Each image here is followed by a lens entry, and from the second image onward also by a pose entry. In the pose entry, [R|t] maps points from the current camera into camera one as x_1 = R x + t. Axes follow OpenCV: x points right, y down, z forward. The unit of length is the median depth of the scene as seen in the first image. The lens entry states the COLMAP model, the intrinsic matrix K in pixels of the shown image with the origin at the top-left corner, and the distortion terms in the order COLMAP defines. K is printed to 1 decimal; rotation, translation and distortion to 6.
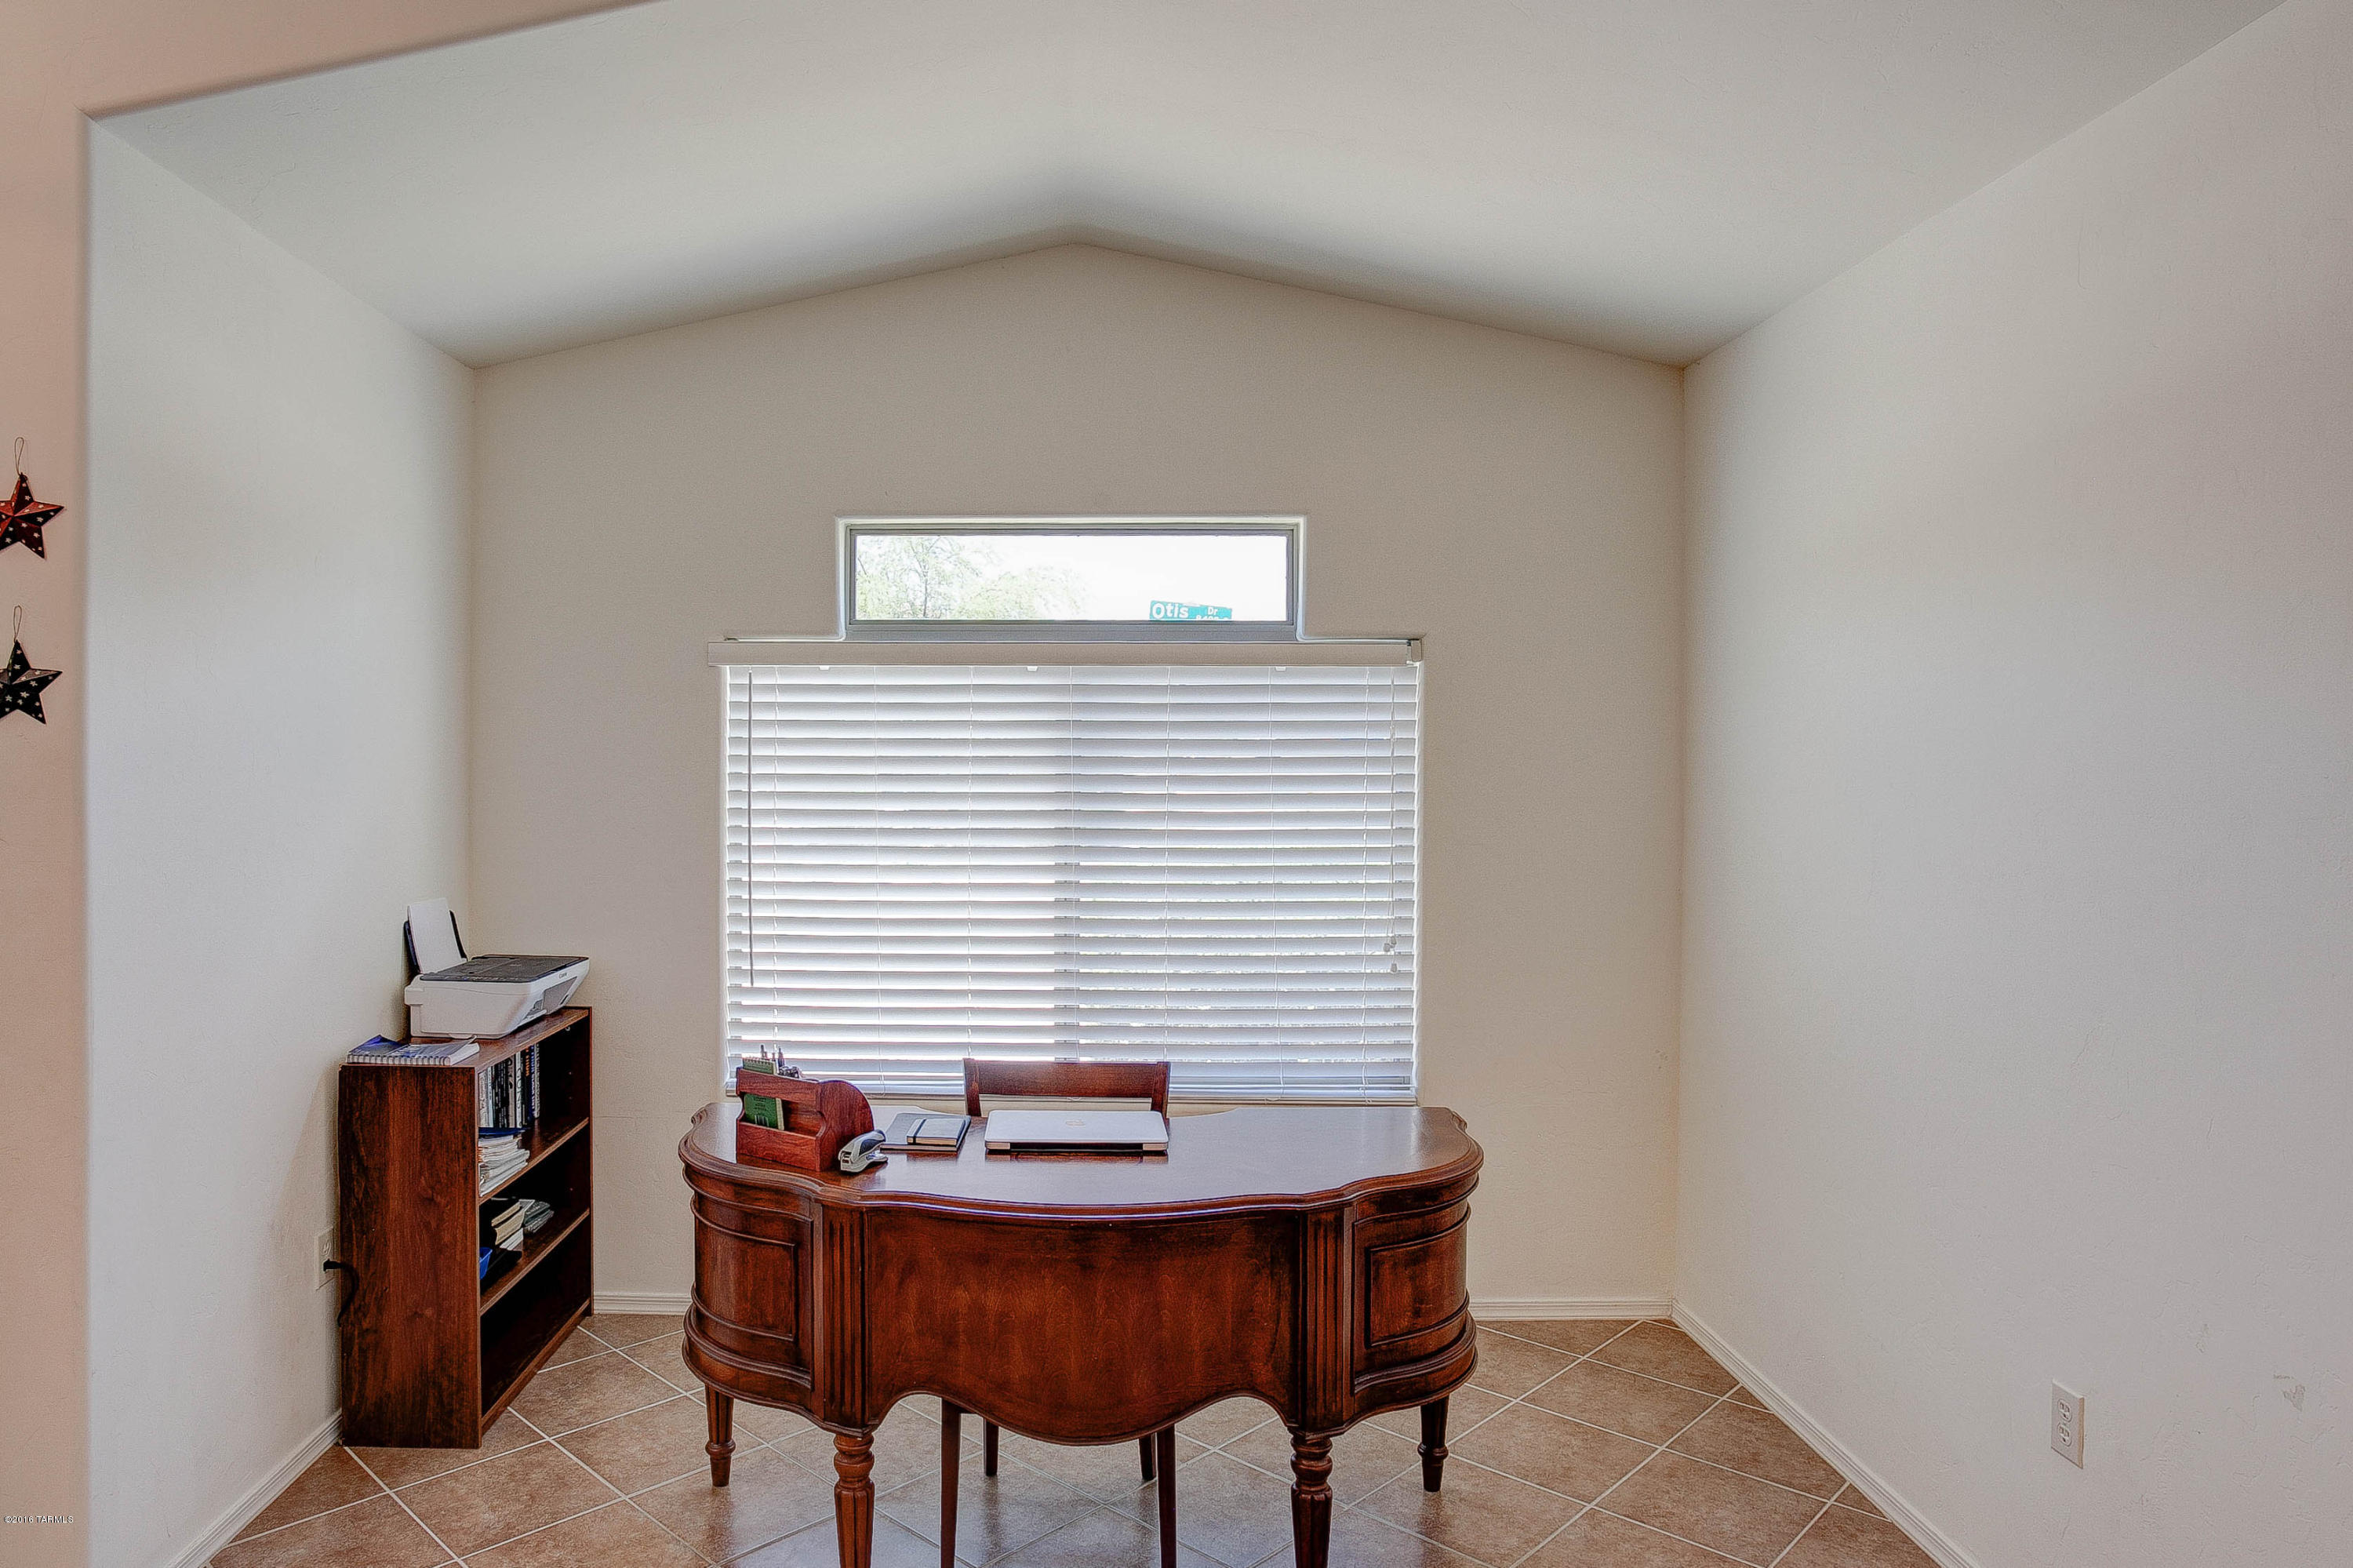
lens RADIAL K [[1281.0, 0, 1188.5], [0, 1281.0, 775.8], [0, 0, 1]] dist [-0.013258, 0.000911]
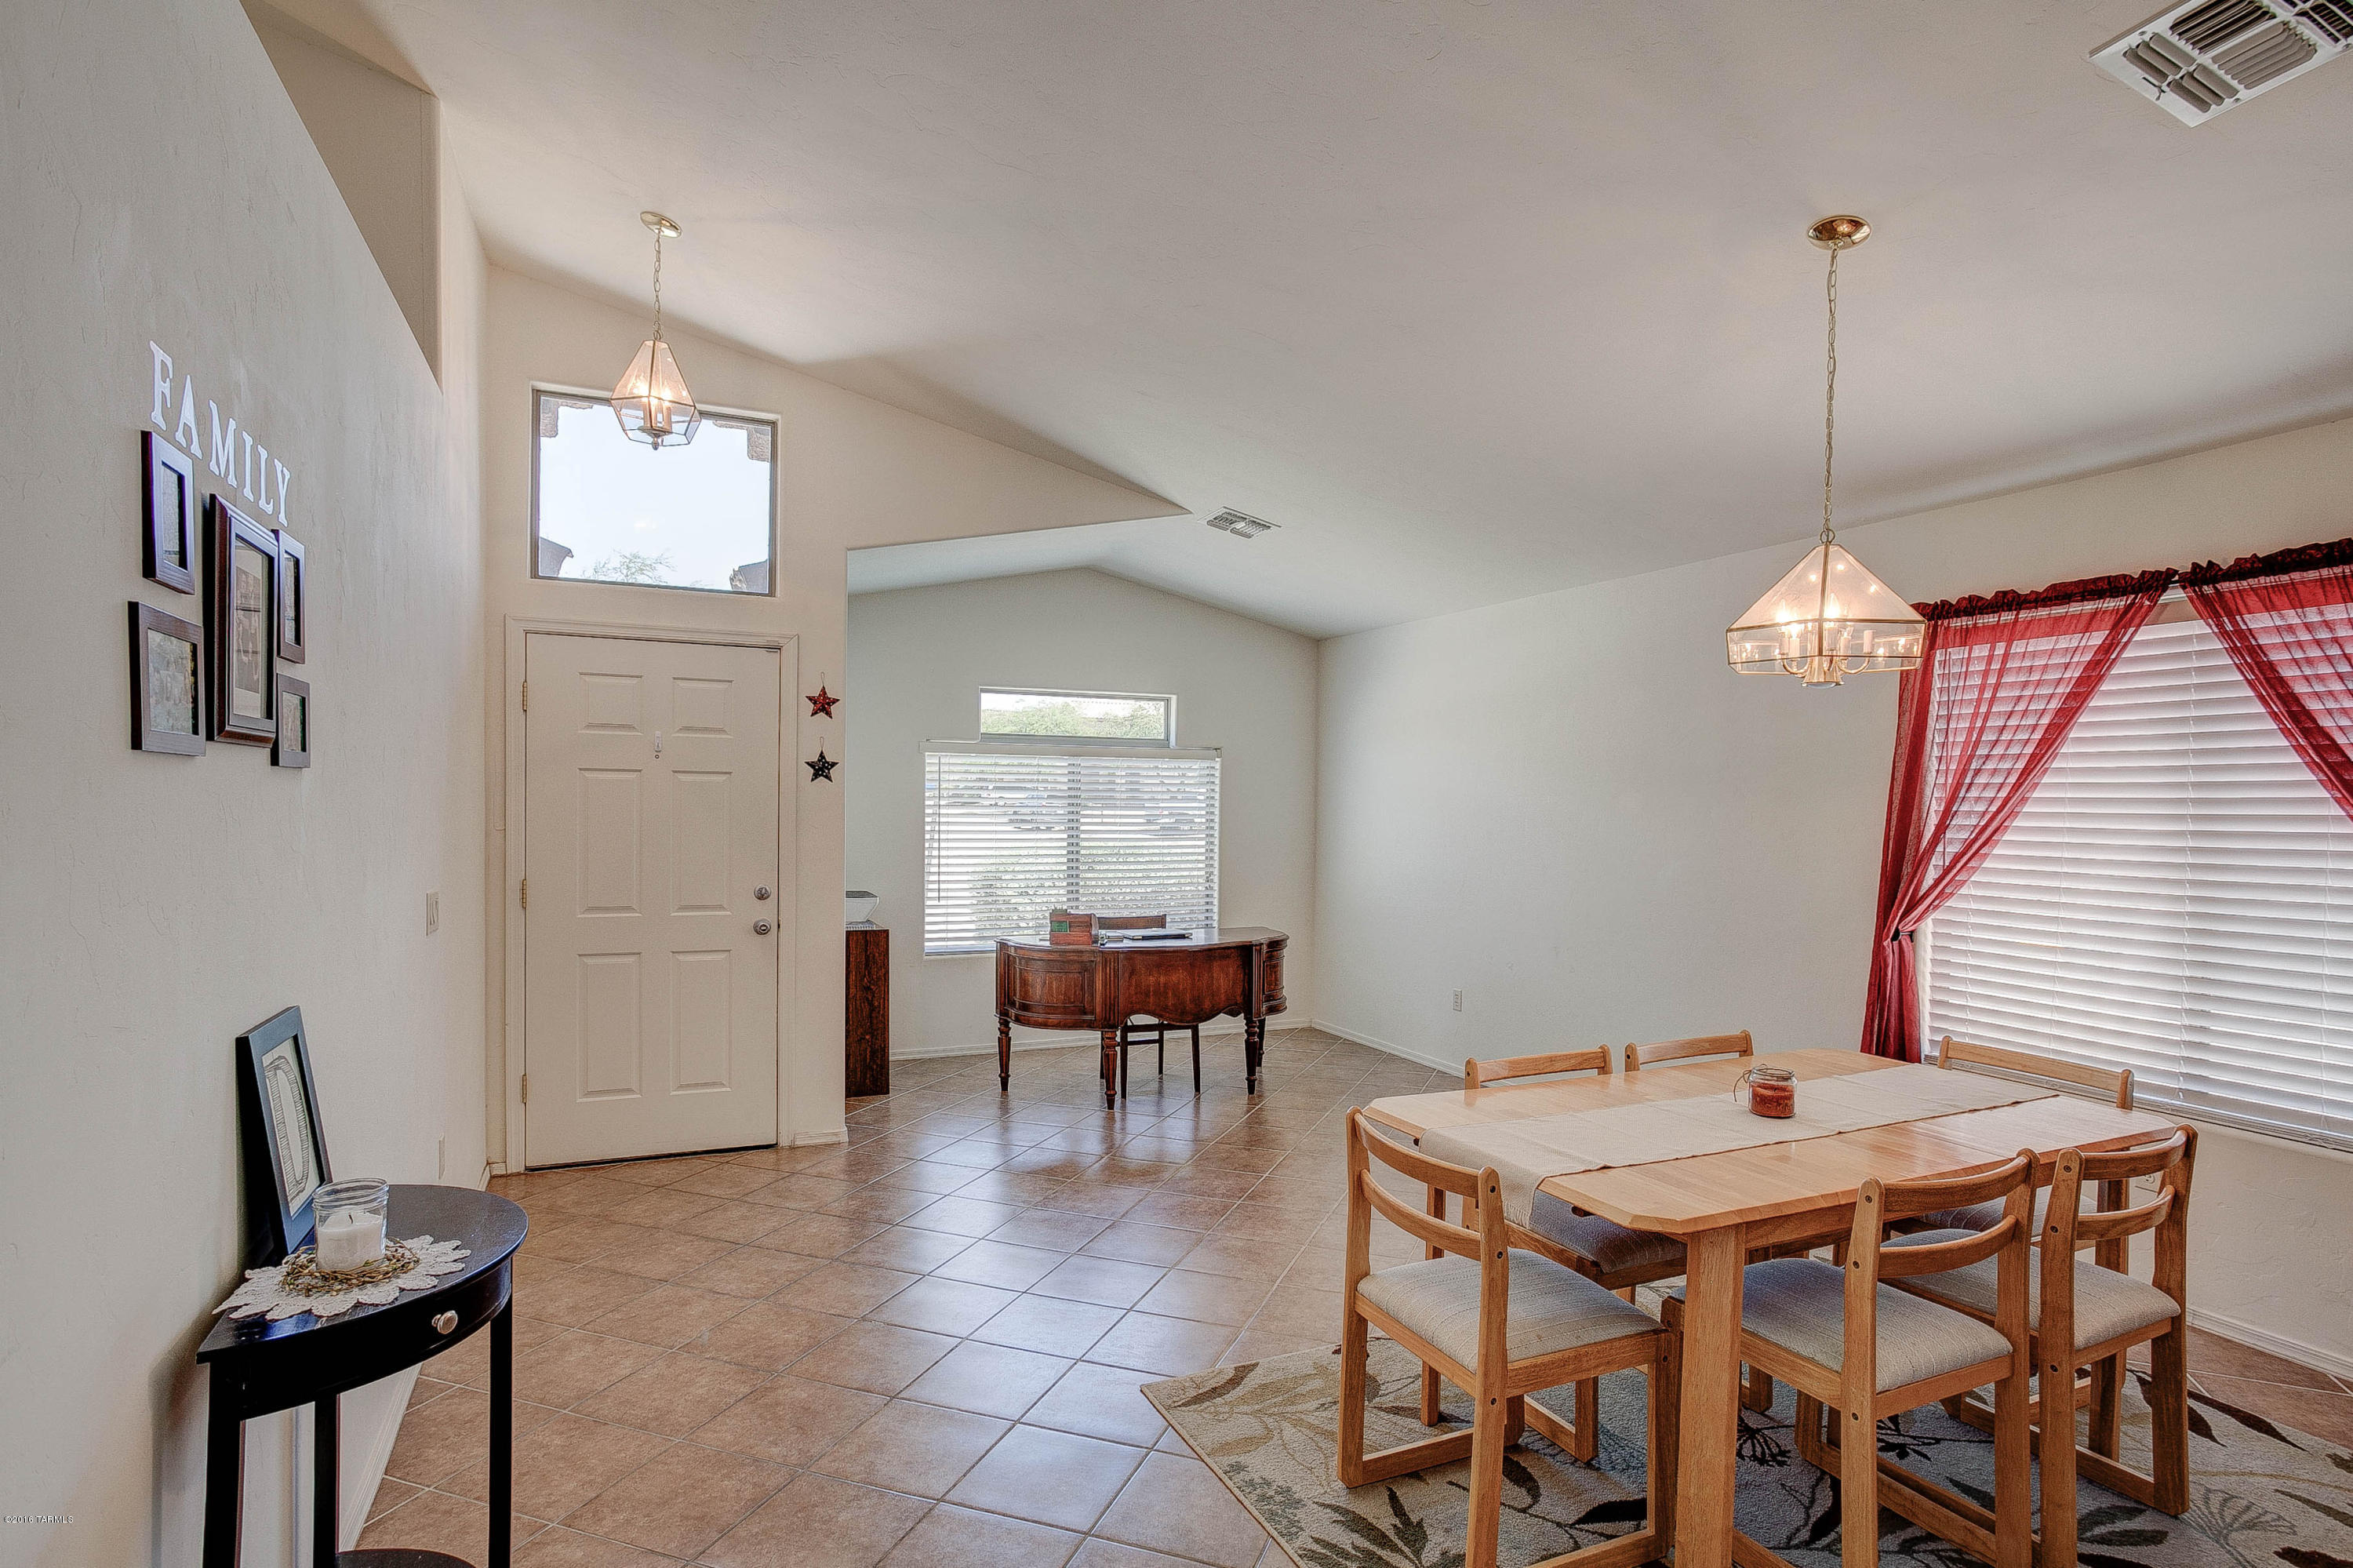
lens RADIAL K [[1225.5, 0, 1171.2], [0, 1225.5, 798.5], [0, 0, 1]] dist [0.005304, 0.002361]
pose [[0.909442, 0.008259, 0.415748, -0.857832], [-0.003204, 0.999912, -0.012855, 0.016325], [-0.415817, 0.010359, 0.909389, -1.042347]]
